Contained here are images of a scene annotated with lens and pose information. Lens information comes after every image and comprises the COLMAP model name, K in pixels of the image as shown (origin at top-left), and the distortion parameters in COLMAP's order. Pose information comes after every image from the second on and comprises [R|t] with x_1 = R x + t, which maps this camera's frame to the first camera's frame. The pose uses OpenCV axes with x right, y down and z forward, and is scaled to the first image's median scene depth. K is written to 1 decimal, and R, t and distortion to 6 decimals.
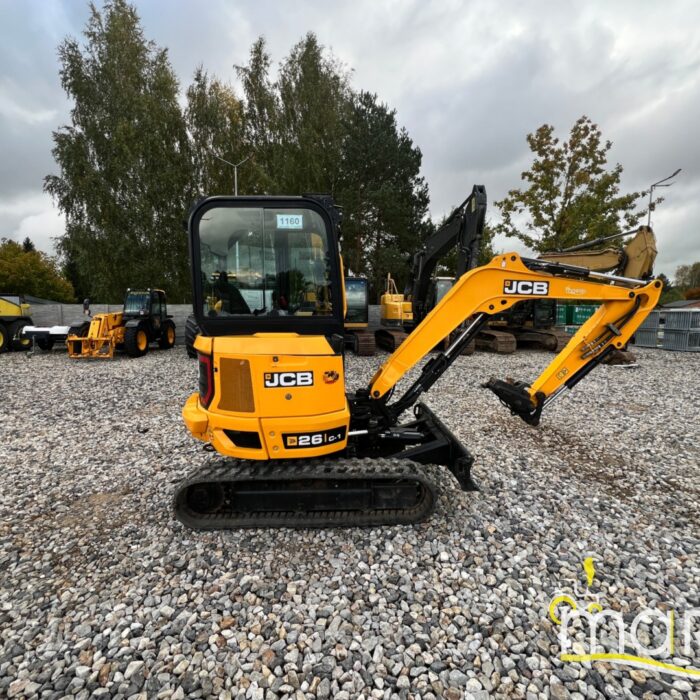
lens RADIAL K [[372.3, 0, 349.3], [0, 372.3, 349.4], [0, 0, 1]] dist [-0.002527, 0.001309]
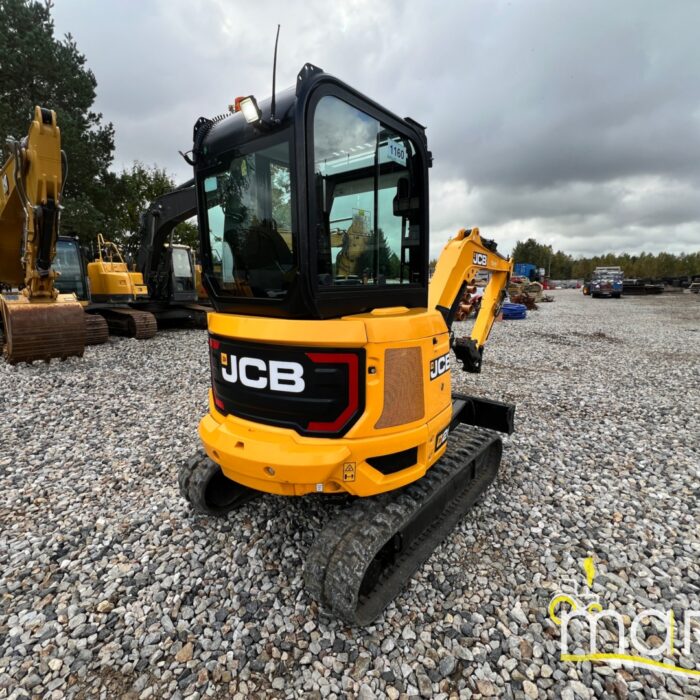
lens RADIAL K [[372.3, 0, 347.9], [0, 372.3, 350.6], [0, 0, 1]] dist [-0.002527, 0.001309]
pose [[0.661677, -0.138238, 0.736935, -0.718984], [0.084308, 0.990341, 0.110075, -0.043437], [-0.745034, -0.010704, 0.666941, 0.518398]]
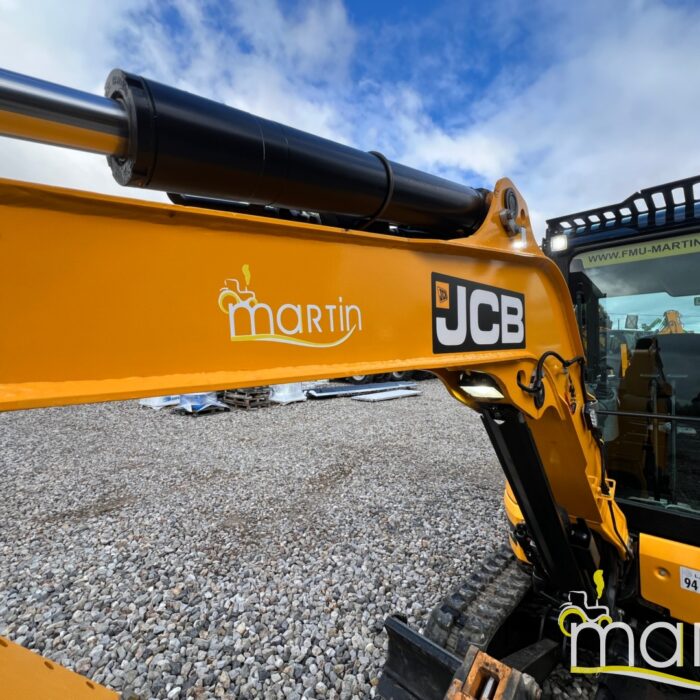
lens RADIAL K [[372.3, 0, 348.5], [0, 372.3, 351.0], [0, 0, 1]] dist [-0.002527, 0.001309]
pose [[-0.728006, -0.001956, -0.685568, 0.674545], [-0.069665, 0.995031, 0.071138, -0.160995], [0.682022, 0.099549, -0.724525, 1.146032]]
